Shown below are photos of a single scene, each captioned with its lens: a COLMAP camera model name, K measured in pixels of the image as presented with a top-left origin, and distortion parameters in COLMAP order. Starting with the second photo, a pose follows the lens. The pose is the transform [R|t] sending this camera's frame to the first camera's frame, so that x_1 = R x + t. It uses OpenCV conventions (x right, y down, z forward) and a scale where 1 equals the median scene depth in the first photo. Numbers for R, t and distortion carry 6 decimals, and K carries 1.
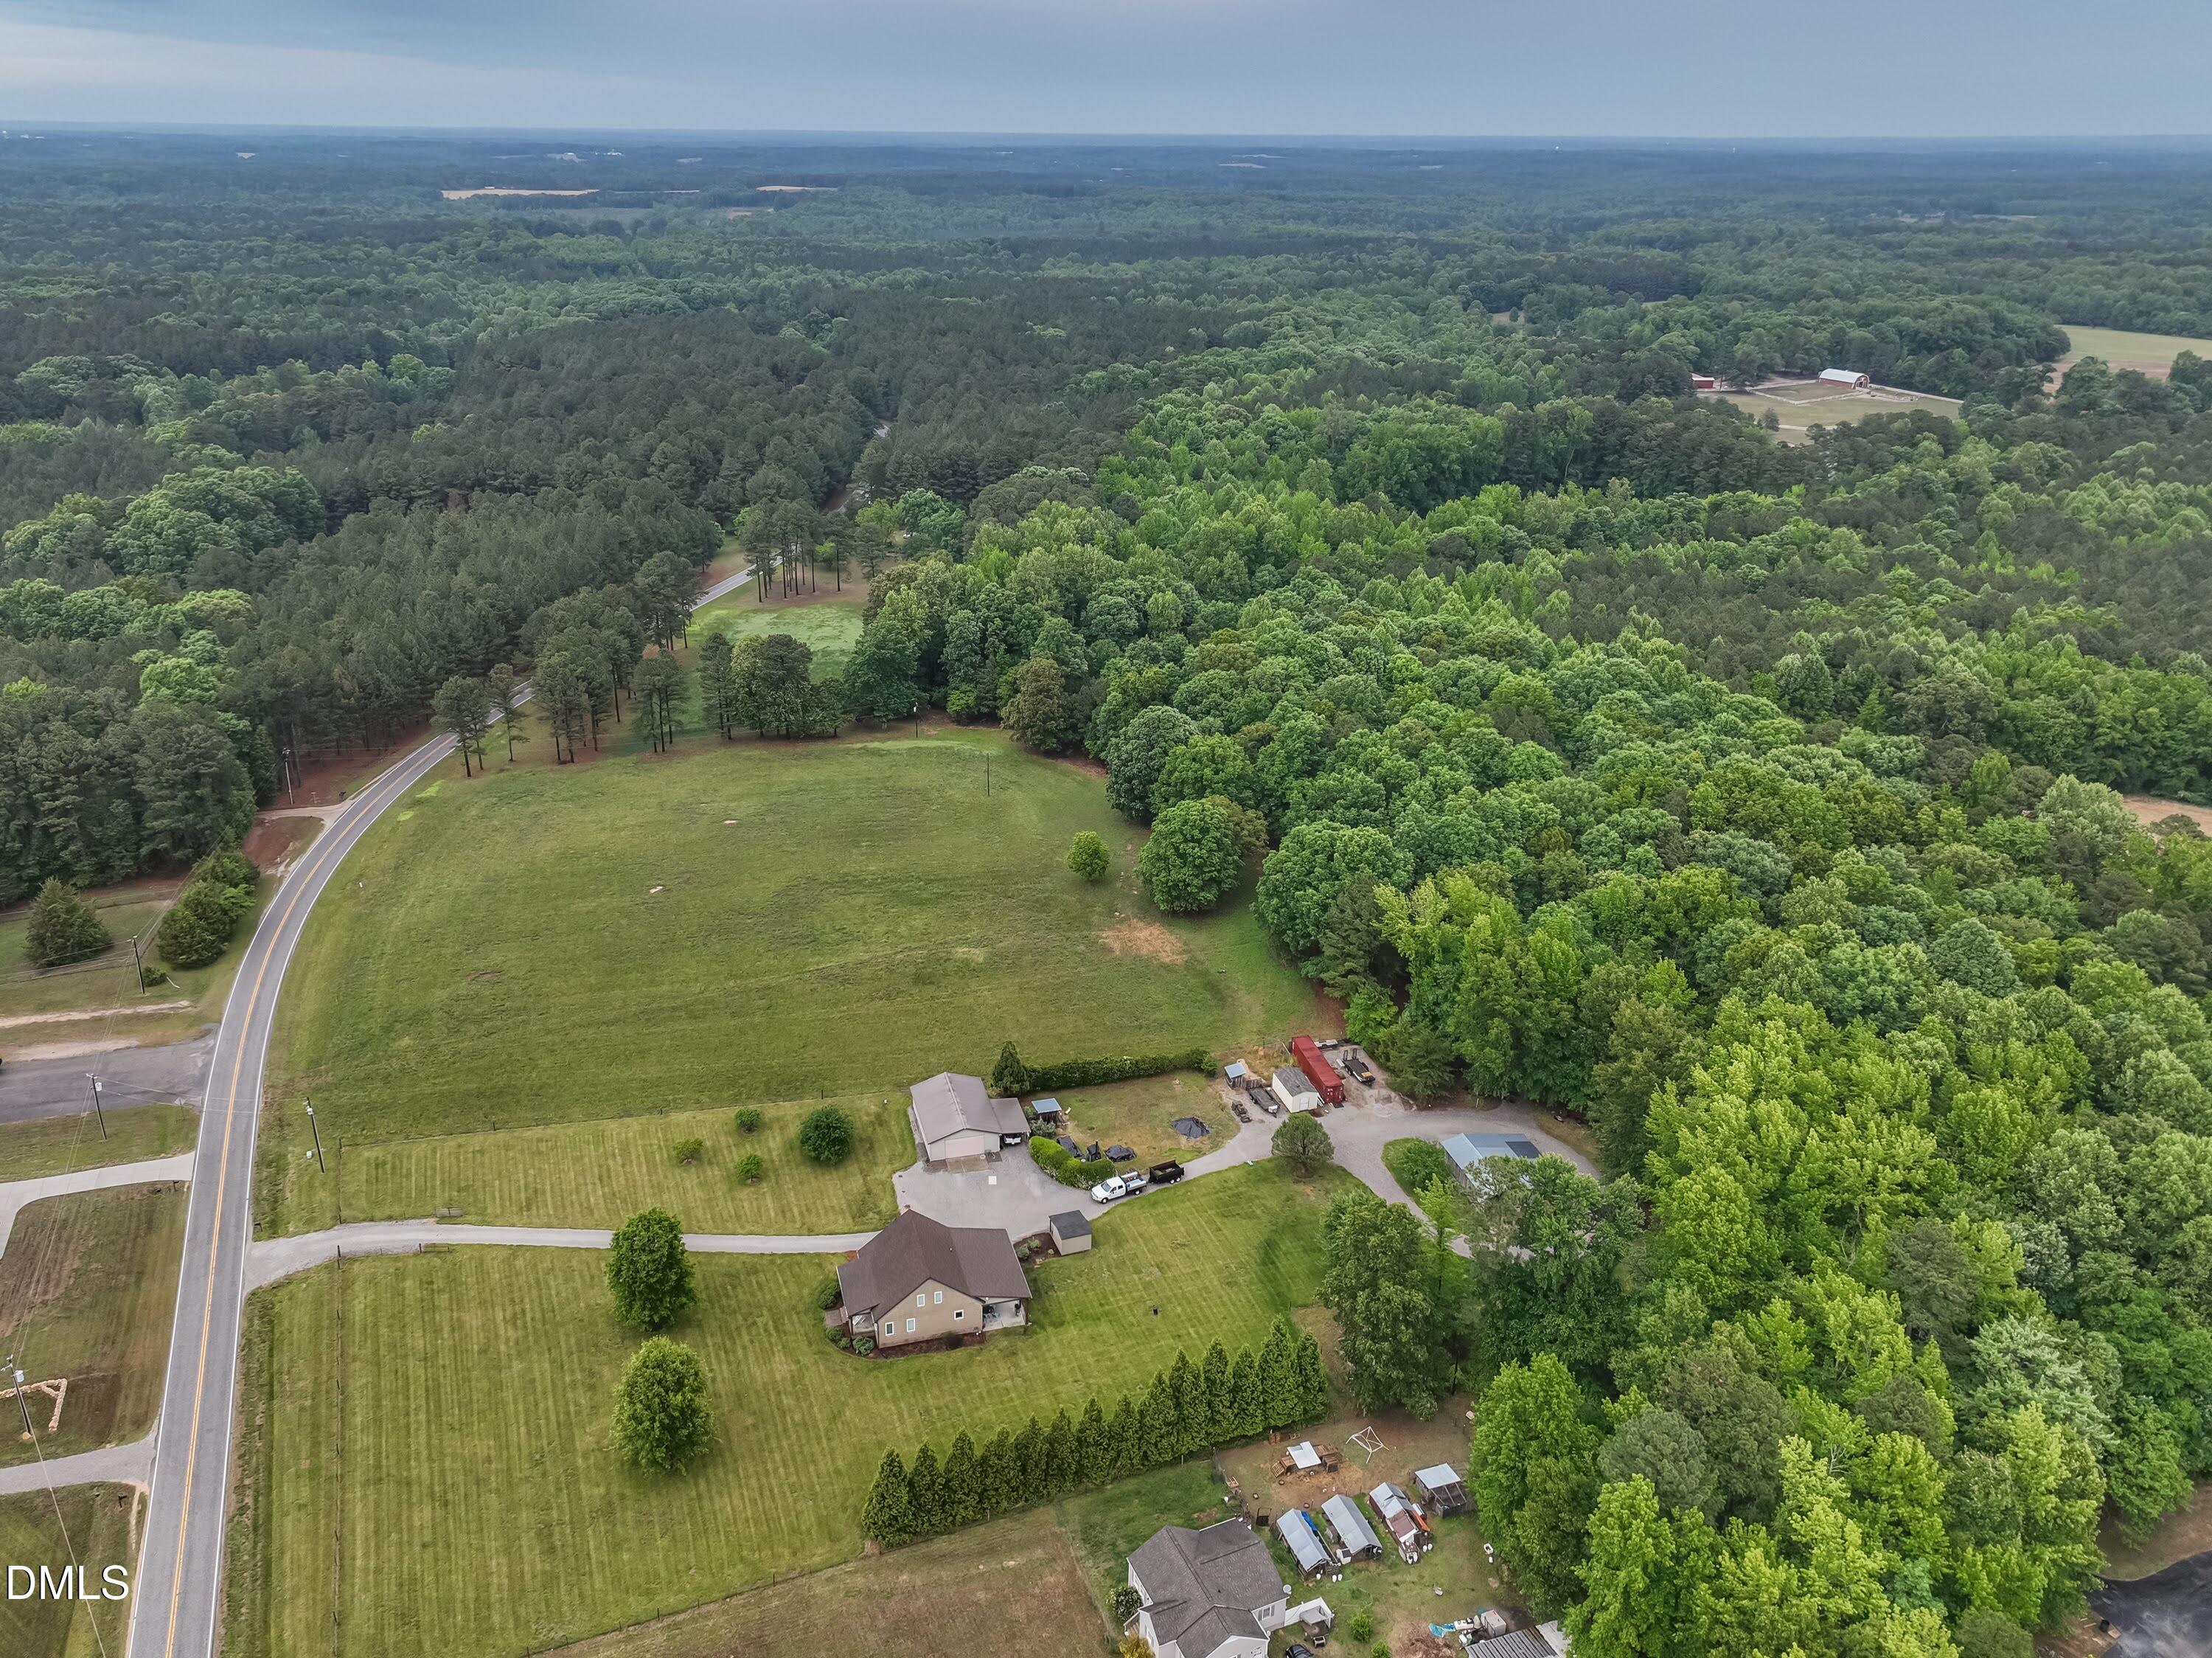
lens RADIAL K [[1625.1, 0, 1053.6], [0, 1625.1, 831.4], [0, 0, 1]] dist [0.004844, 0.025435]
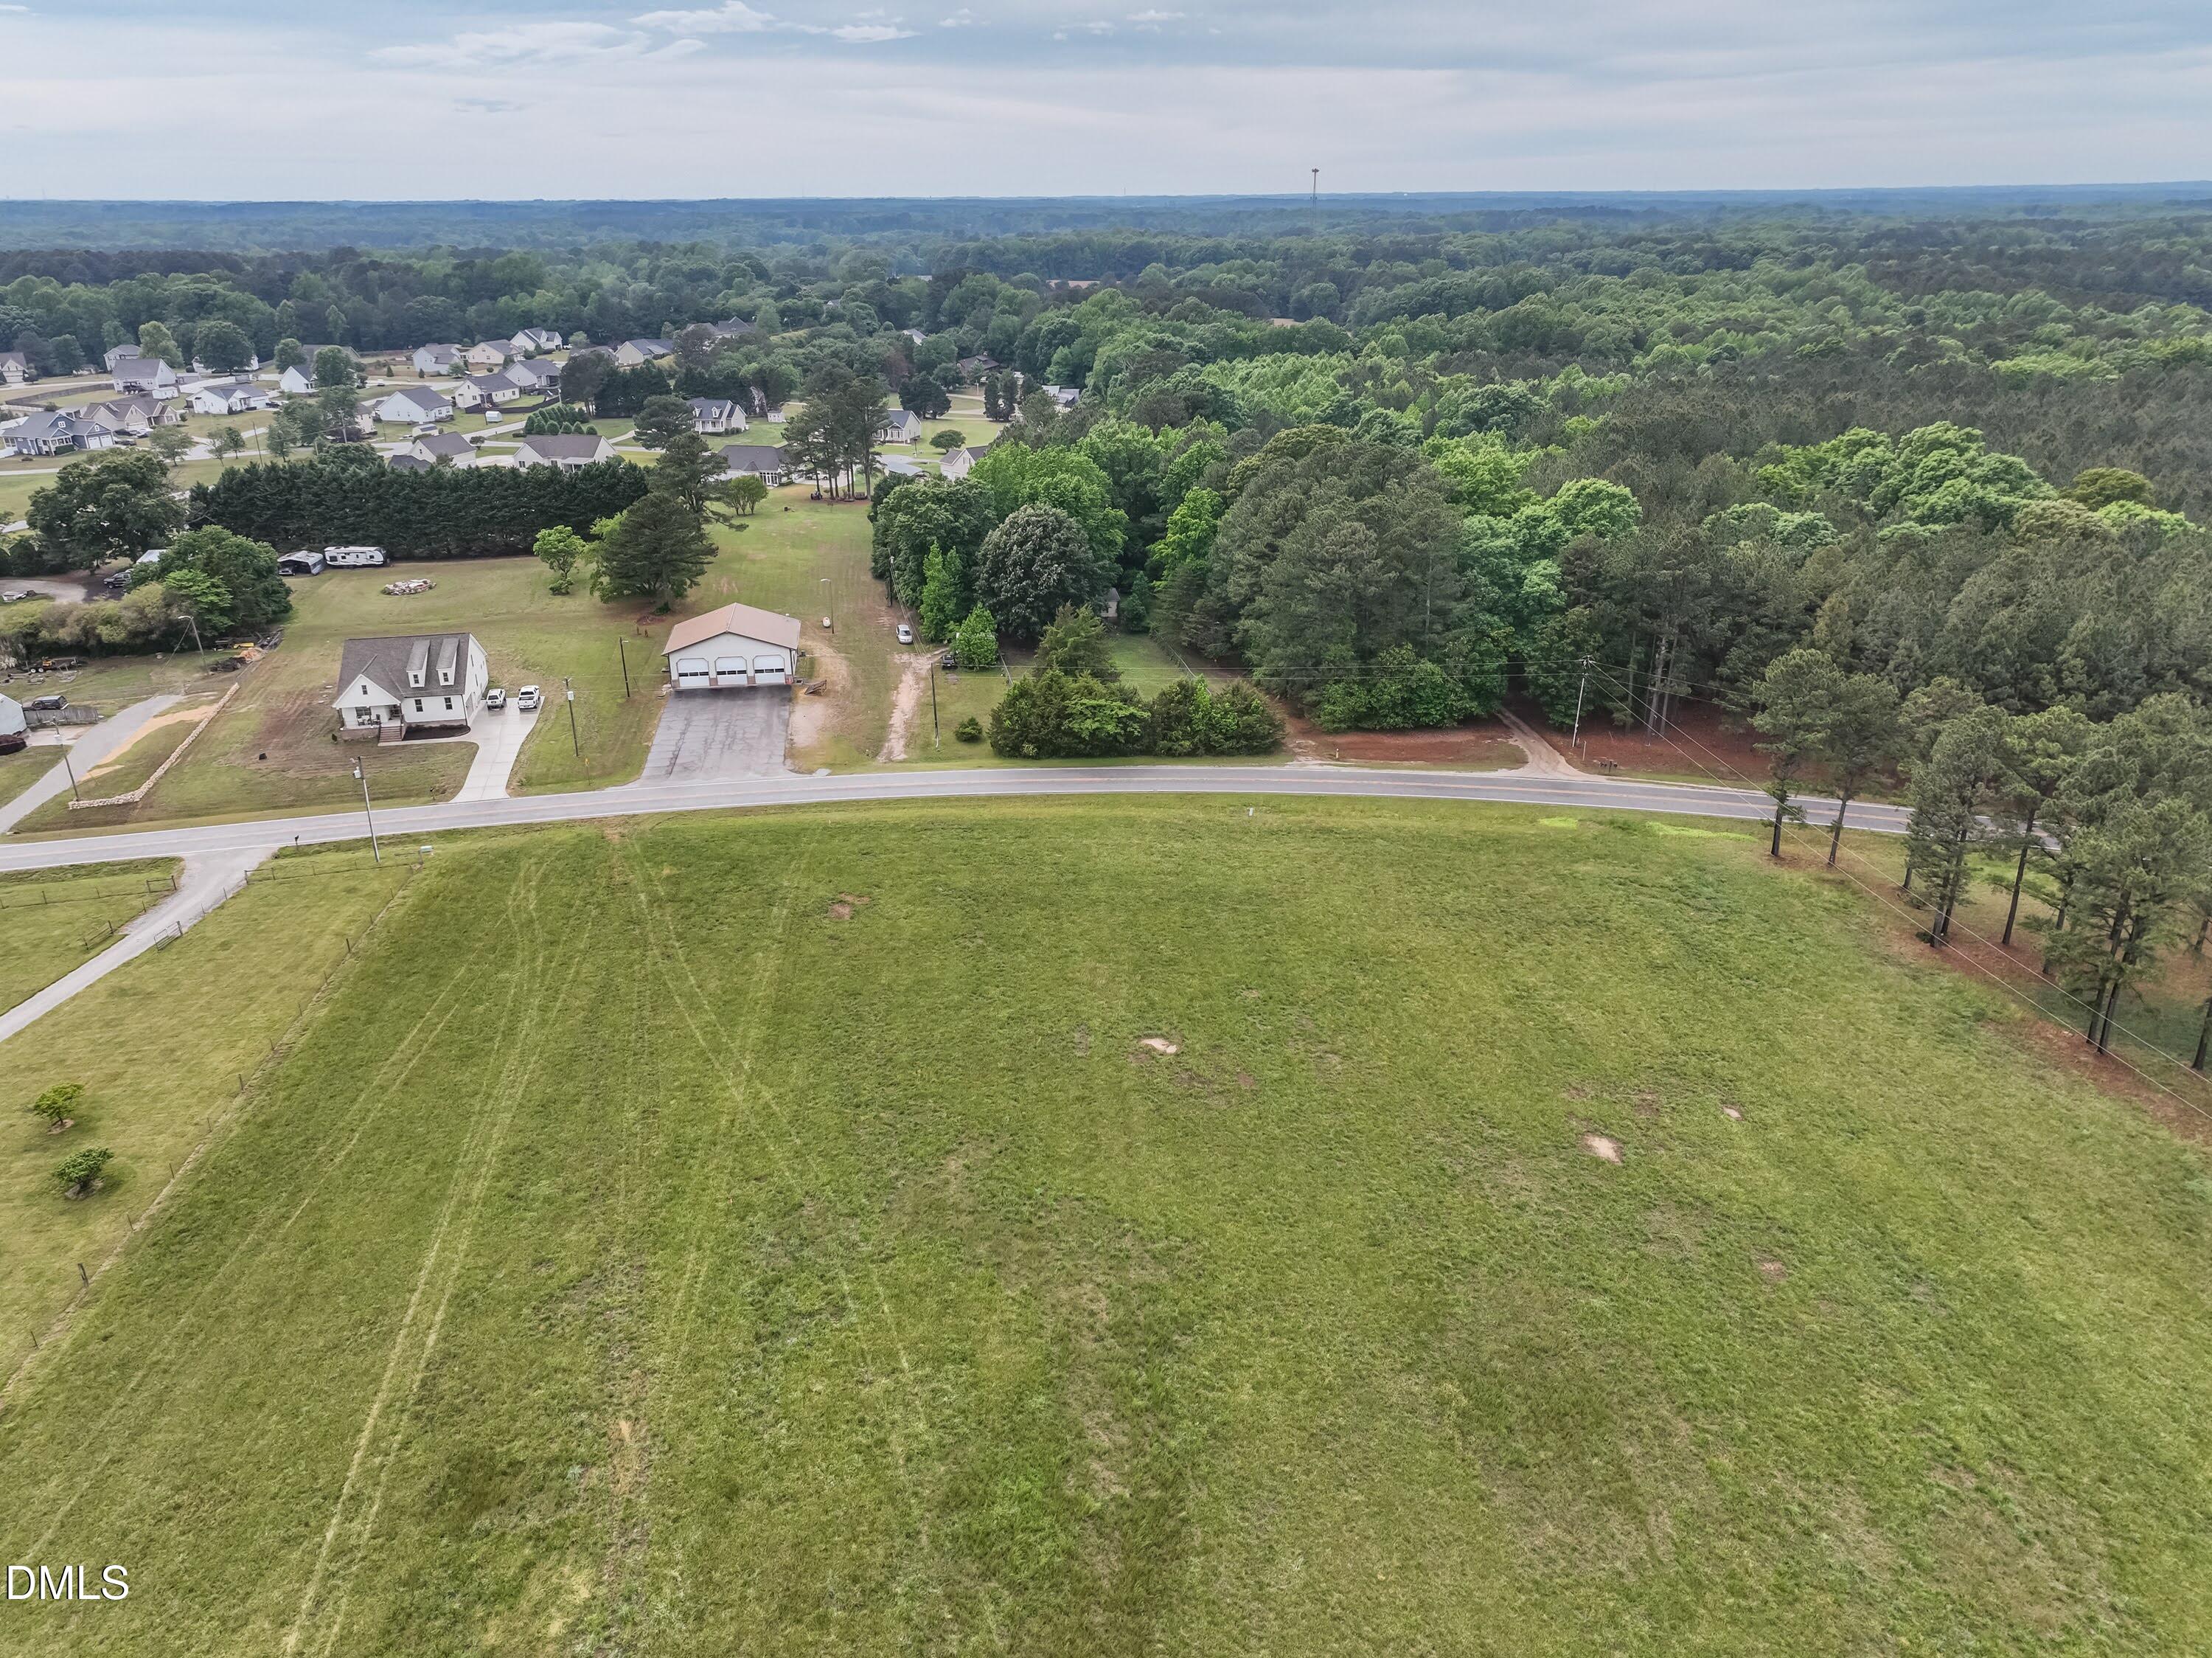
lens RADIAL K [[1551.7, 0, 1108.8], [0, 1551.7, 826.6], [0, 0, 1]] dist [0.002007, 0.027757]
pose [[-0.174184, 0.364063, -0.914942, 0.116342], [-0.389302, 0.827991, 0.403578, -0.167090], [0.904491, 0.426485, -0.002492, 0.891327]]
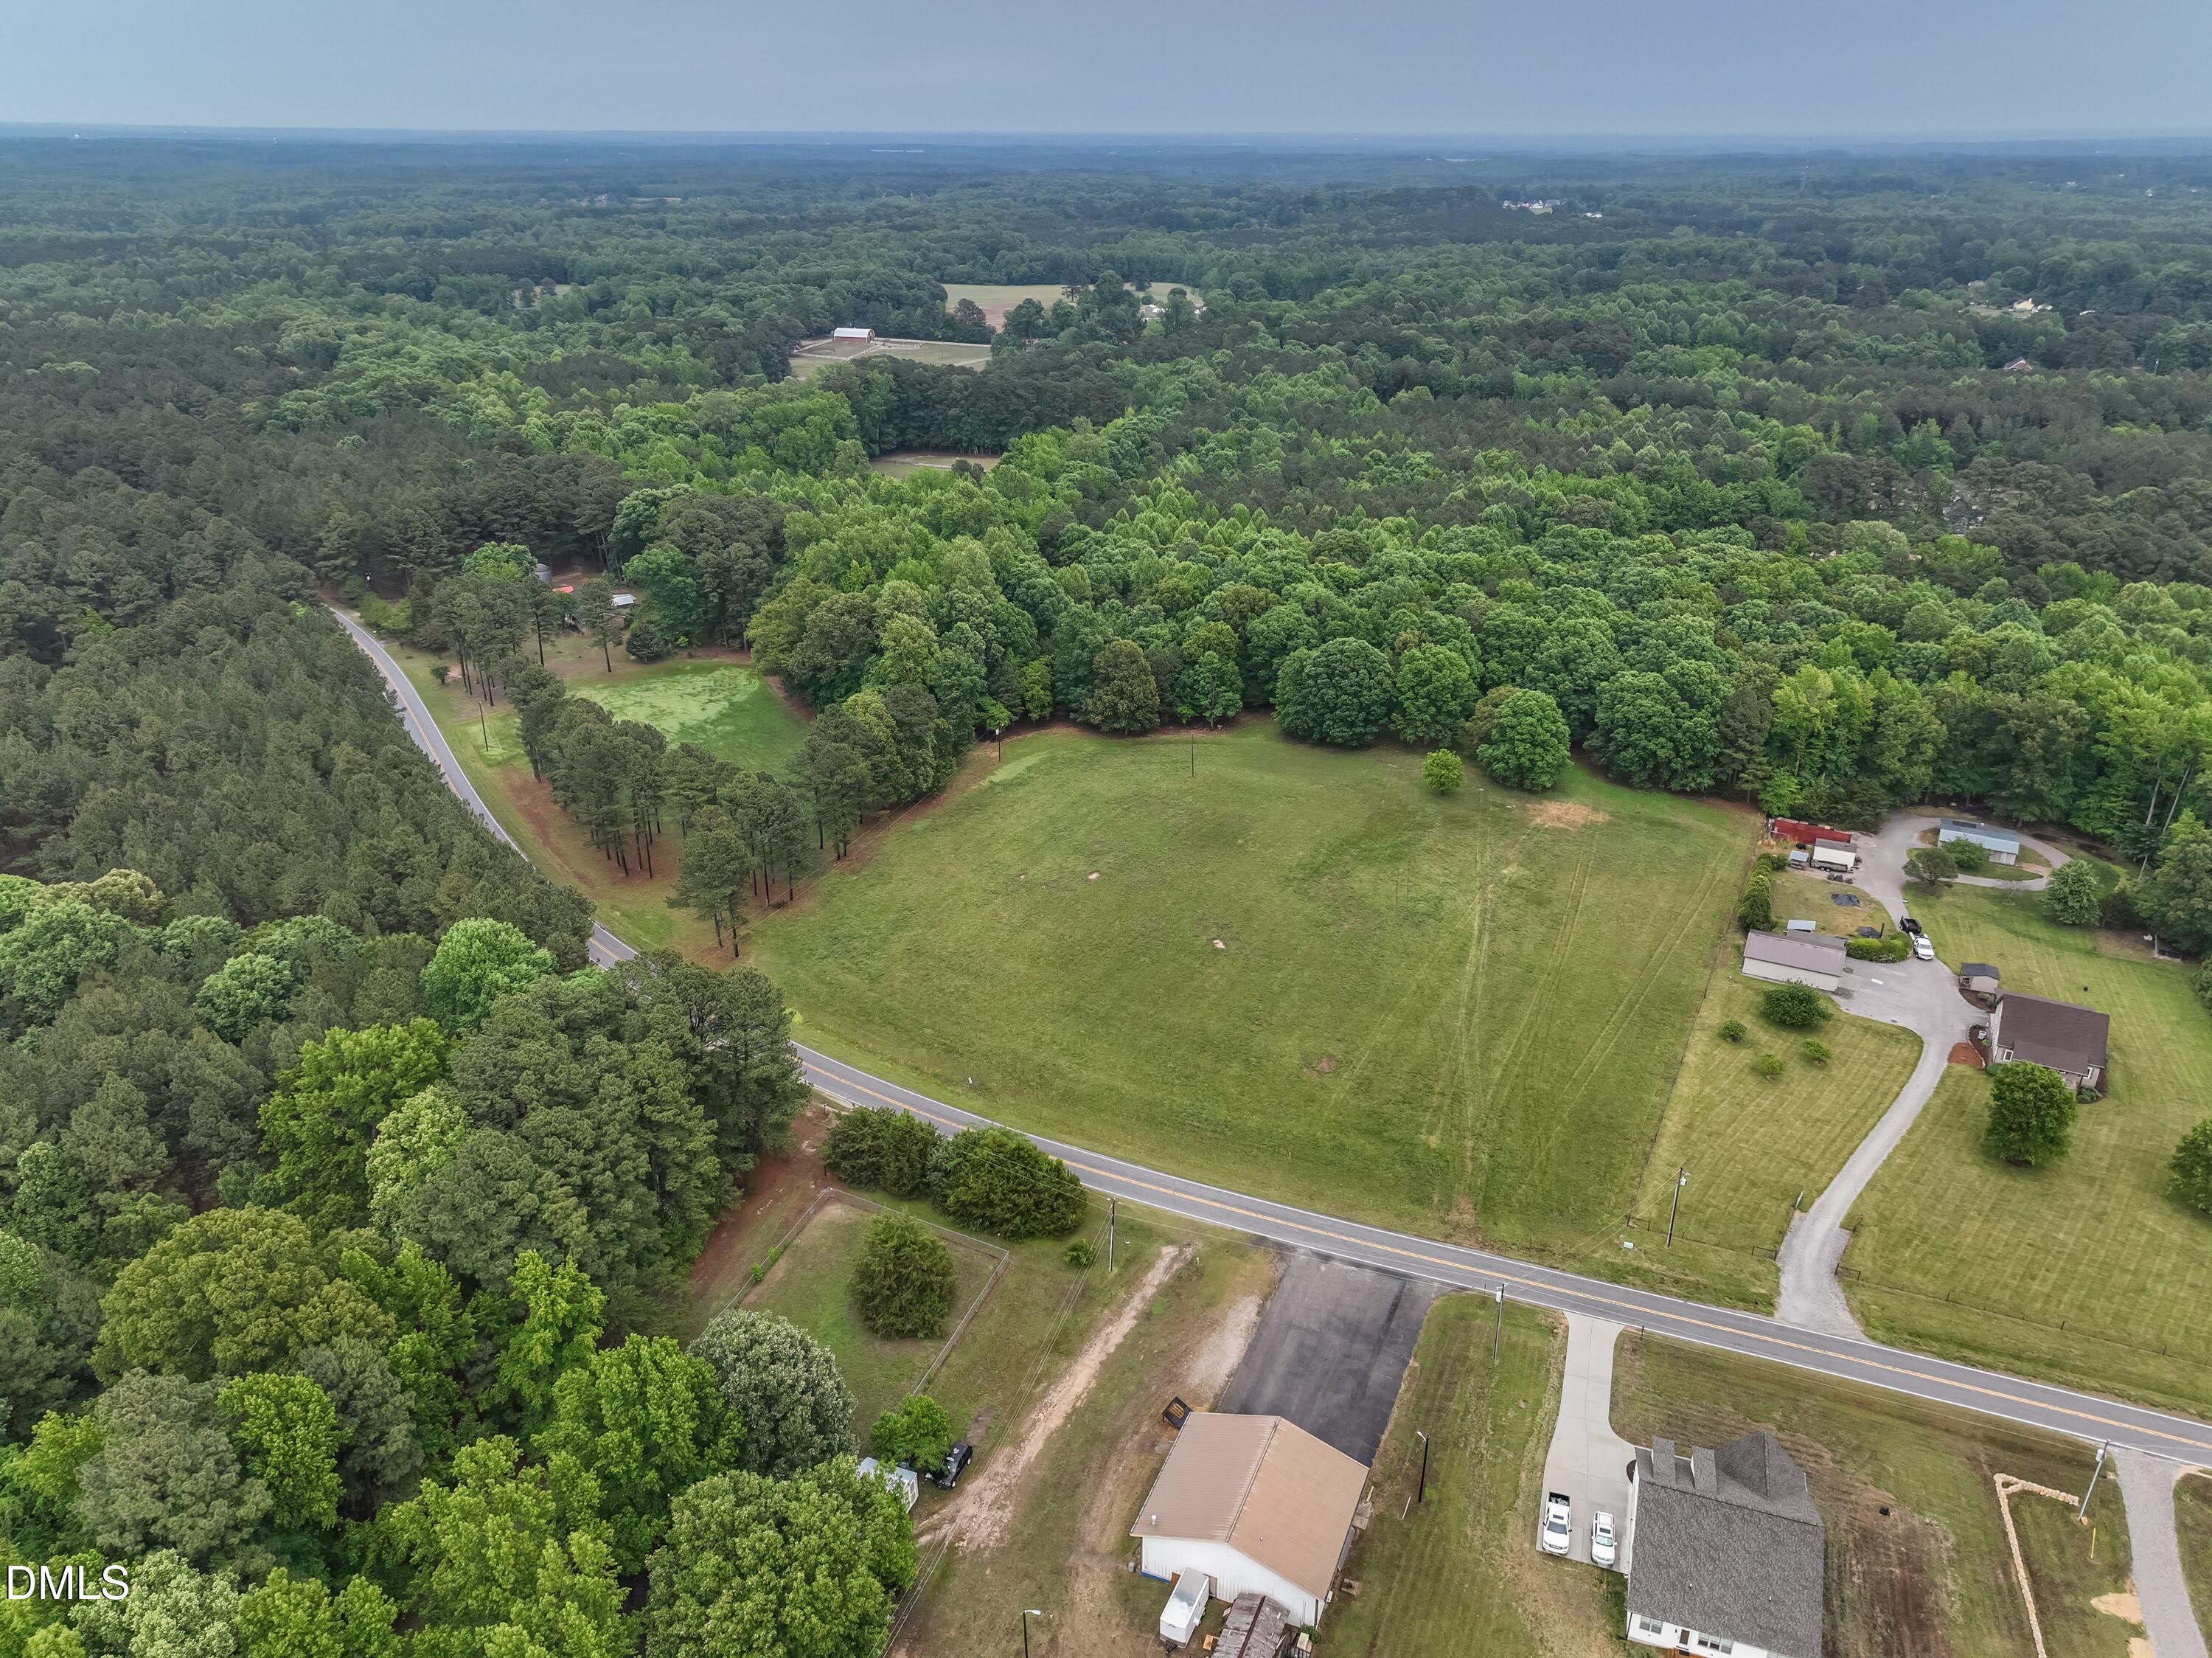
lens RADIAL K [[1538.1, 0, 1110.1], [0, 1538.1, 874.7], [0, 0, 1]] dist [0.004368, 0.023910]
pose [[0.656063, -0.335157, 0.676203, -0.787859], [0.303205, 0.937545, 0.170516, -0.152826], [-0.691121, 0.093159, 0.716710, 0.392960]]
